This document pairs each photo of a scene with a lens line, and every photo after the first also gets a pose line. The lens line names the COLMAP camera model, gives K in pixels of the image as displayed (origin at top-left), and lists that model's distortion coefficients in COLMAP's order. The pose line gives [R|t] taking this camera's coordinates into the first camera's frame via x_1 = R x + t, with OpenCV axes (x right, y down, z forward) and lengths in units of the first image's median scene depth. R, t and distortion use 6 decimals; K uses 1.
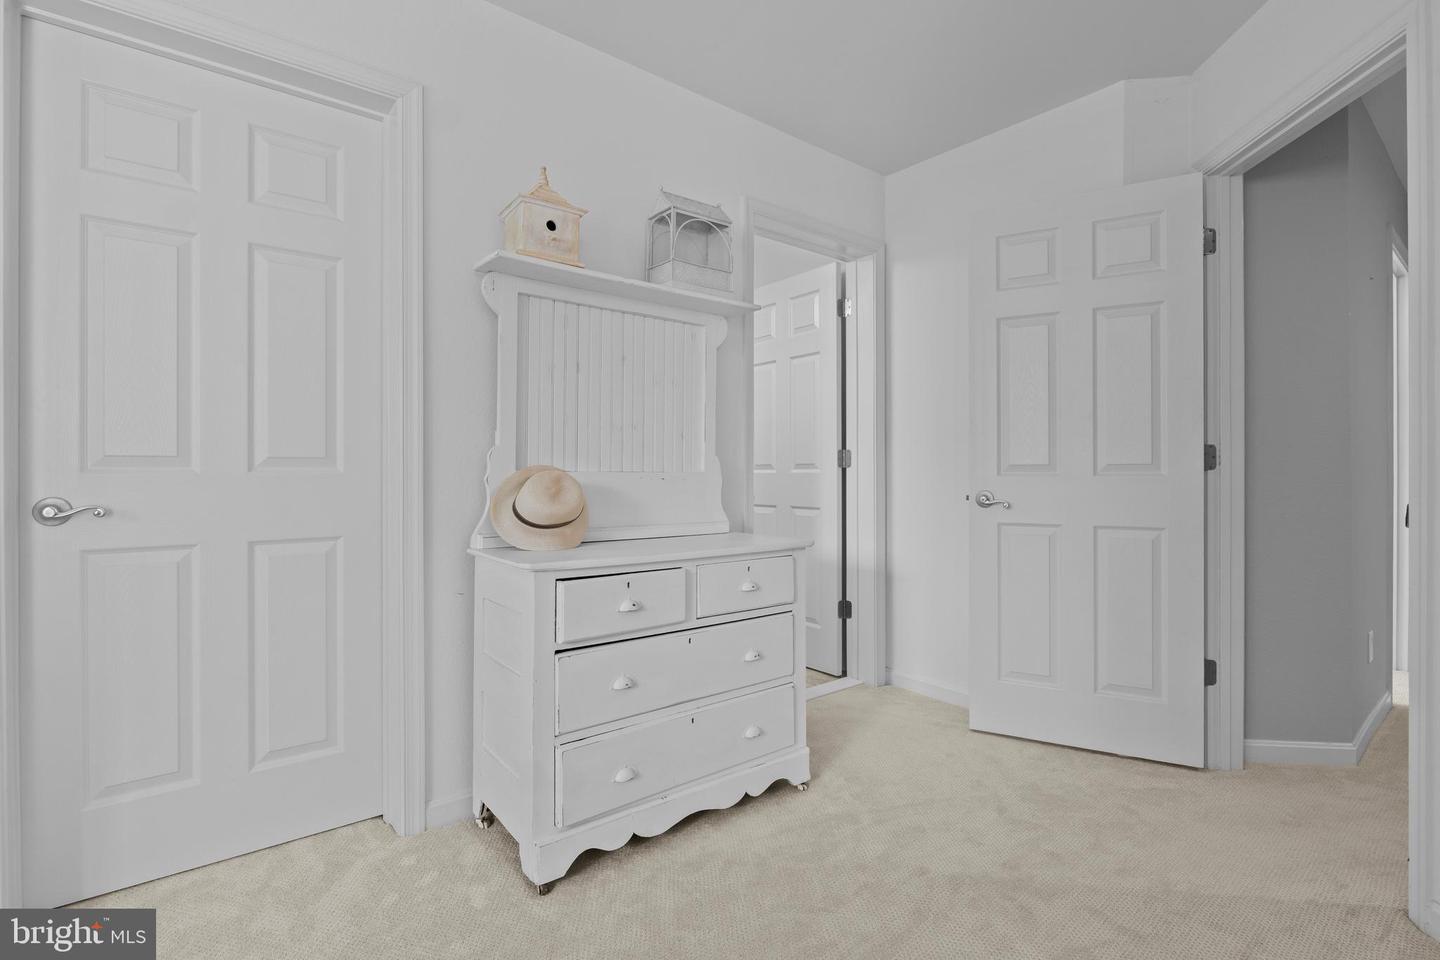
lens RADIAL K [[679.7, 0, 720.0], [0, 679.7, 480.0], [0, 0, 1]] dist [-0.039076, 0.000027]
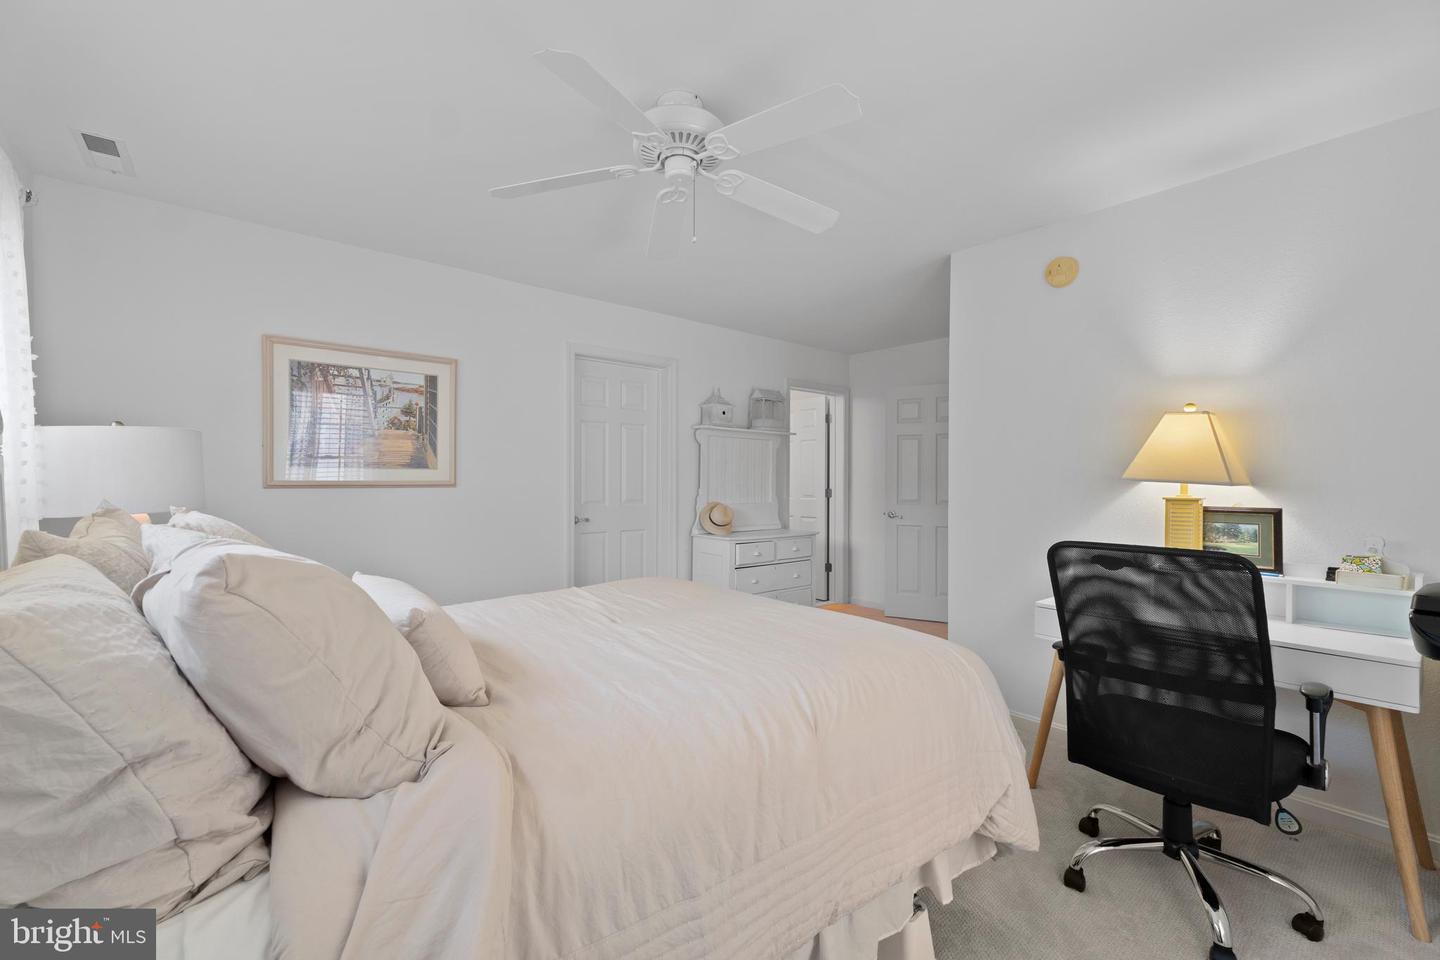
lens RADIAL K [[629.3, 0, 720.0], [0, 629.3, 480.0], [0, 0, 1]] dist [-0.000038, -0.000034]
pose [[0.999473, 0.005651, 0.031969, -0.266270], [-0.005463, 0.999967, -0.005949, -0.075399], [-0.032002, 0.005771, 0.999471, -1.153299]]
